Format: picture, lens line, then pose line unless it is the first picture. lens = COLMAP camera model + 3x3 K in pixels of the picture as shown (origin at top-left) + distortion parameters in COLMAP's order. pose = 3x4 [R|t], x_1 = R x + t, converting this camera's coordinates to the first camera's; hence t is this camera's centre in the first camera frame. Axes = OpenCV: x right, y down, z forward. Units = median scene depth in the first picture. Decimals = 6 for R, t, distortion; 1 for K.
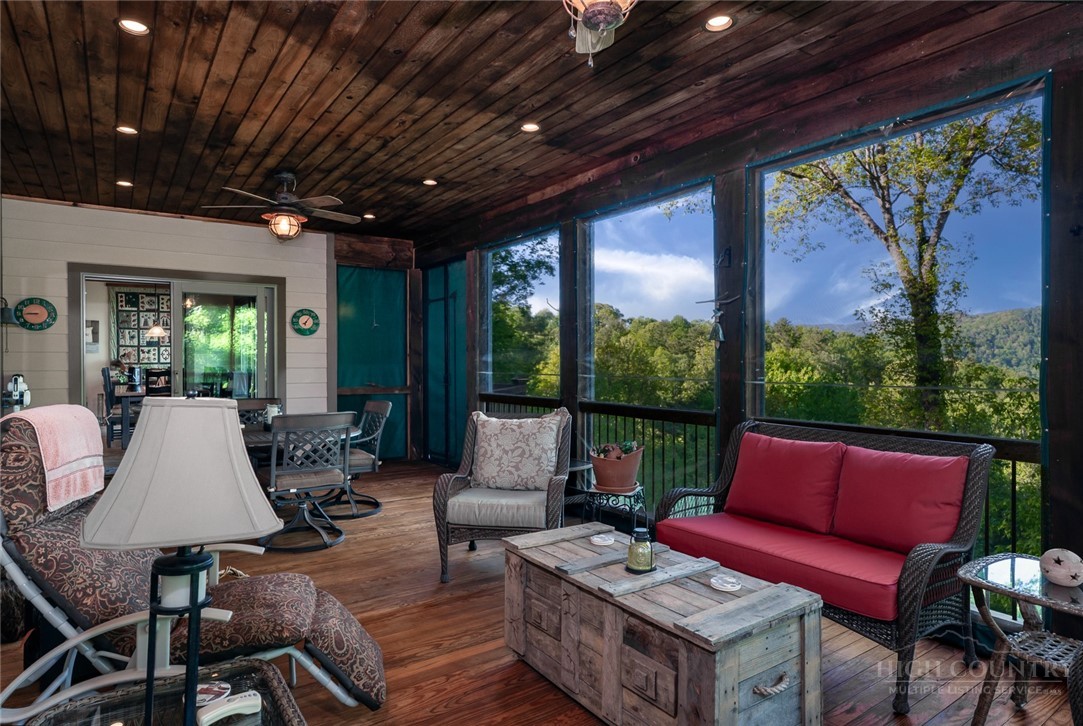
lens RADIAL K [[603.9, 0, 541.6], [0, 603.9, 364.5], [0, 0, 1]] dist [0.007714, 0.000081]
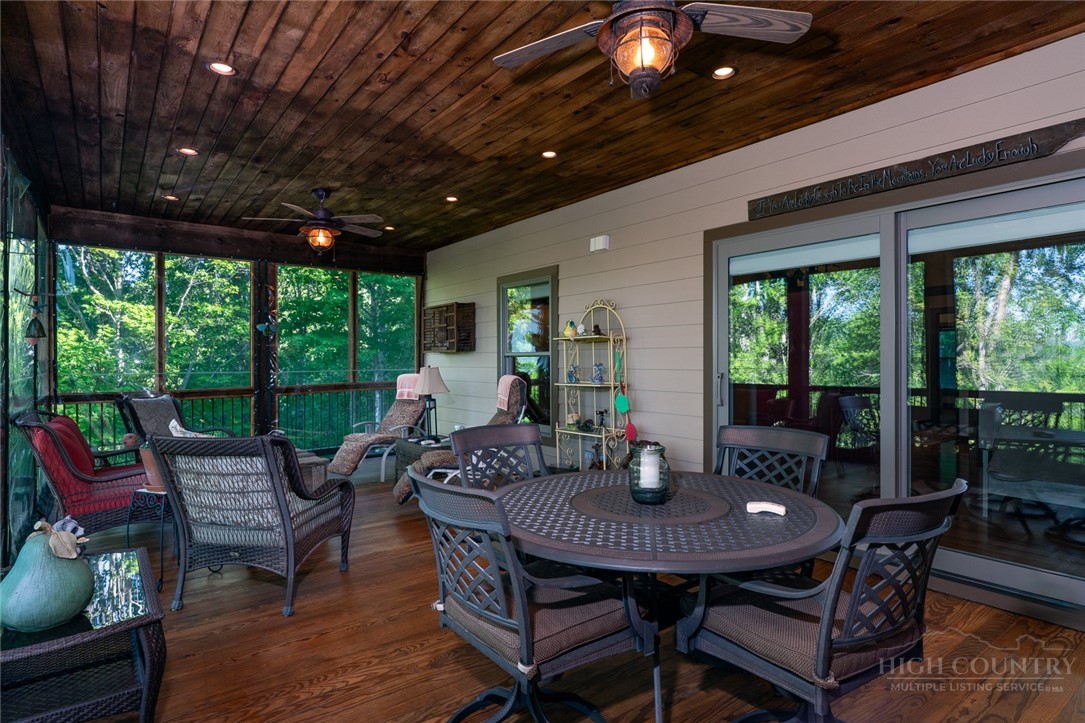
lens RADIAL K [[605.0, 0, 542.9], [0, 605.0, 361.6], [0, 0, 1]] dist [0.007714, 0.000081]
pose [[-0.999804, 0.002873, -0.019605, -0.460957], [0.002699, 0.999957, 0.008914, -0.009077], [0.019630, 0.008859, -0.999768, 1.957581]]
